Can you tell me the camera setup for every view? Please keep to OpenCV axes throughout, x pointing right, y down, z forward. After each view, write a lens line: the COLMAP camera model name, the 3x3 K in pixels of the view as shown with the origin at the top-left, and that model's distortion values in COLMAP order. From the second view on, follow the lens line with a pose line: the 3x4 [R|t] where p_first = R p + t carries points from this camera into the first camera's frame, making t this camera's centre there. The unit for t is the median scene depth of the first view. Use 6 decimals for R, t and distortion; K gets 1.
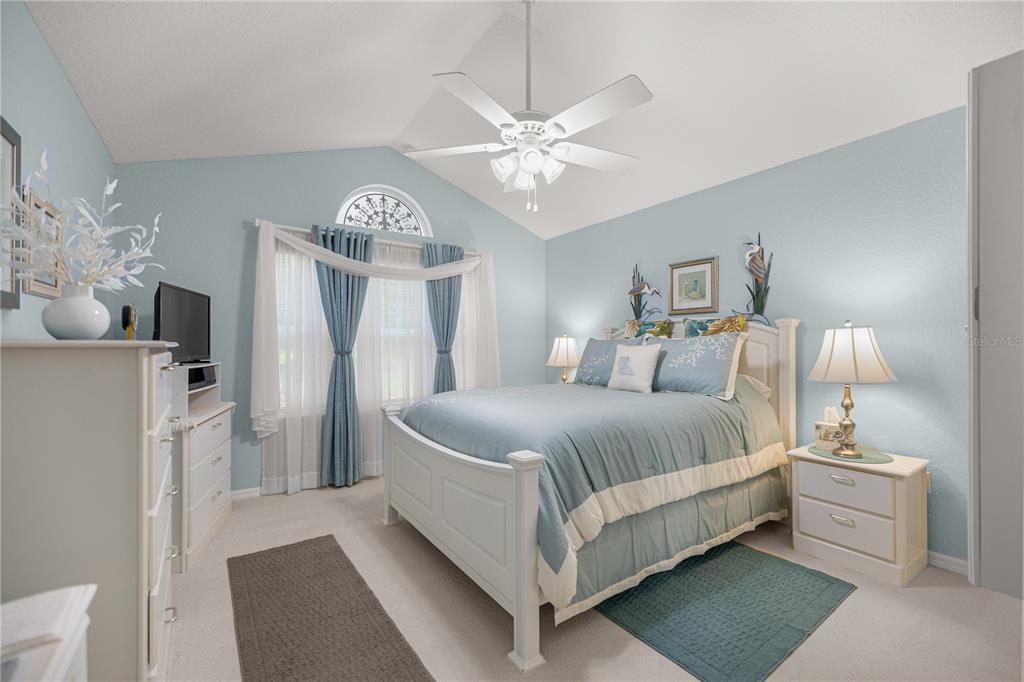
lens RADIAL K [[435.7, 0, 512.0], [0, 435.7, 341.0], [0, 0, 1]] dist [-0.000273, 0.000038]
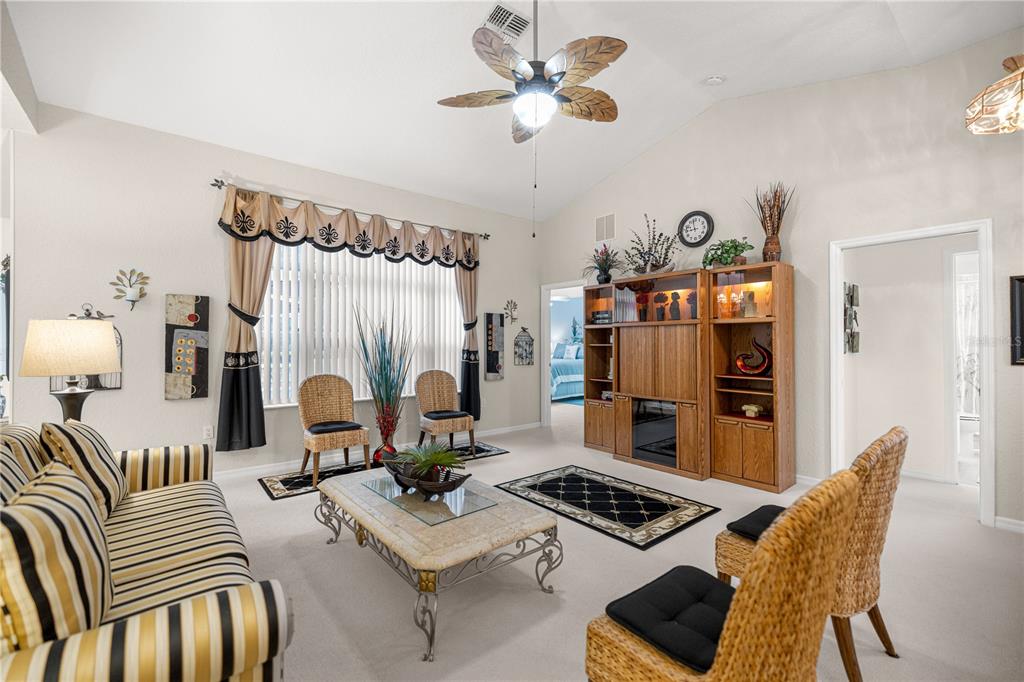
lens RADIAL K [[435.7, 0, 512.0], [0, 435.7, 341.0], [0, 0, 1]] dist [-0.000273, 0.000038]
pose [[0.996767, 0.000594, 0.080350, -0.334328], [-0.000488, 0.999999, -0.001339, -0.015407], [-0.080350, 0.001296, 0.996766, -1.751360]]
